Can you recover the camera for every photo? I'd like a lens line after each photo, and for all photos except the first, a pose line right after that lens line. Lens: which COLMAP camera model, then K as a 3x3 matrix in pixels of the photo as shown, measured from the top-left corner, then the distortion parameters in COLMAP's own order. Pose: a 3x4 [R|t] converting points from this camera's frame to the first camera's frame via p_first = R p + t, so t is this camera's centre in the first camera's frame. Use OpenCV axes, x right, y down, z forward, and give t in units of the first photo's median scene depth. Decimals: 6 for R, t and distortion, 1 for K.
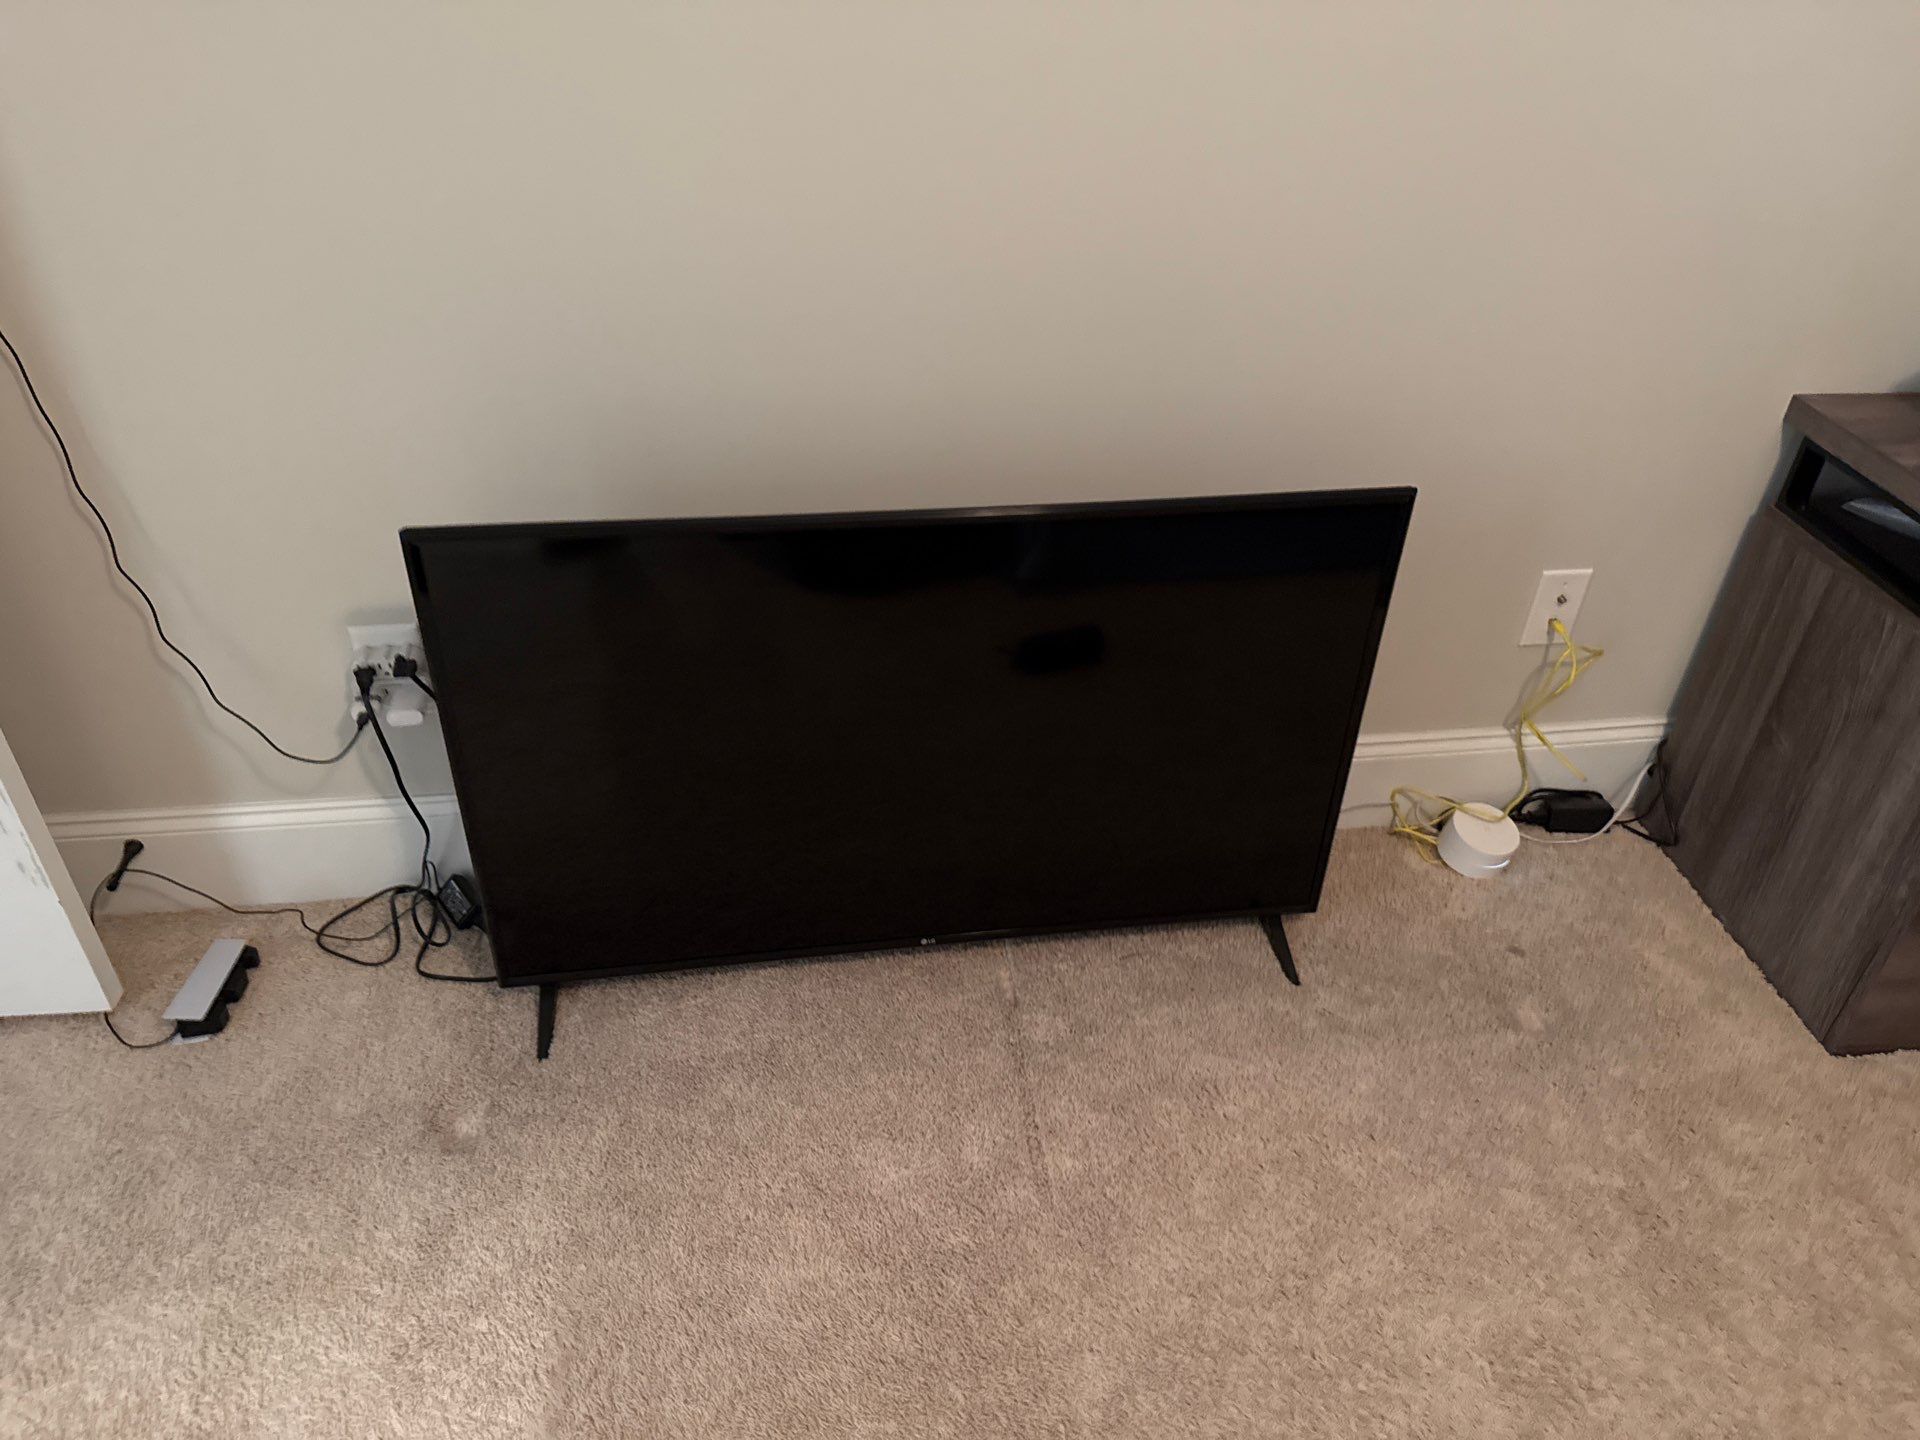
lens RADIAL K [[1362.2, 0, 944.7], [0, 1362.2, 719.6], [0, 0, 1]] dist [0.006367, -0.021439]
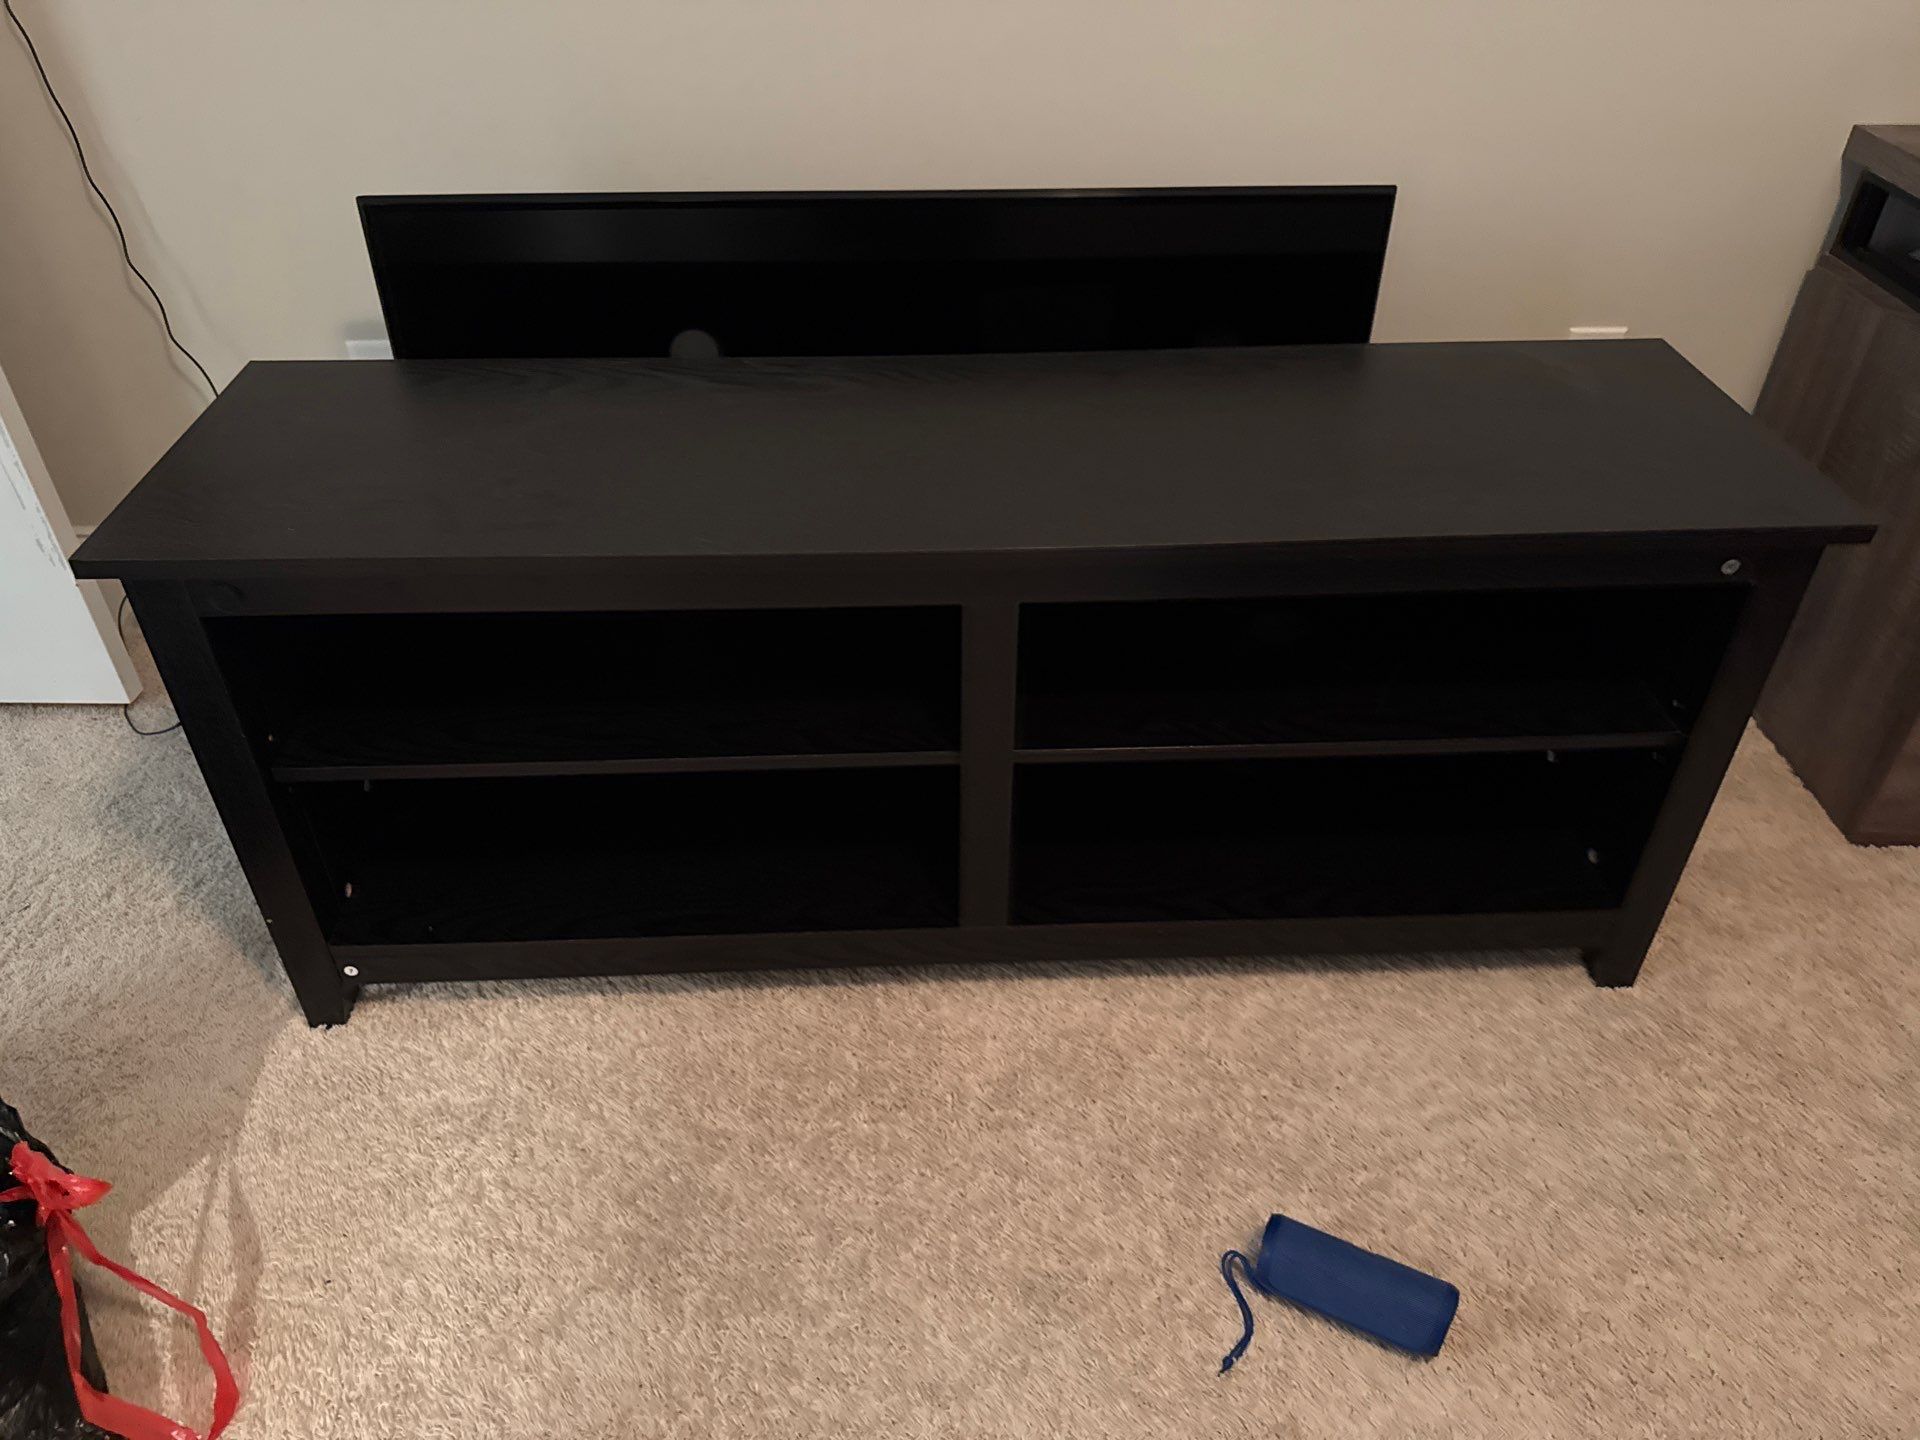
lens RADIAL K [[1362.2, 0, 951.0], [0, 1362.2, 732.8], [0, 0, 1]] dist [0.006367, -0.021439]
pose [[0.992769, 0.047463, -0.110261, 0.162578], [-0.043268, 0.998257, 0.040128, 0.185668], [0.111974, -0.035067, 0.993092, 0.013325]]
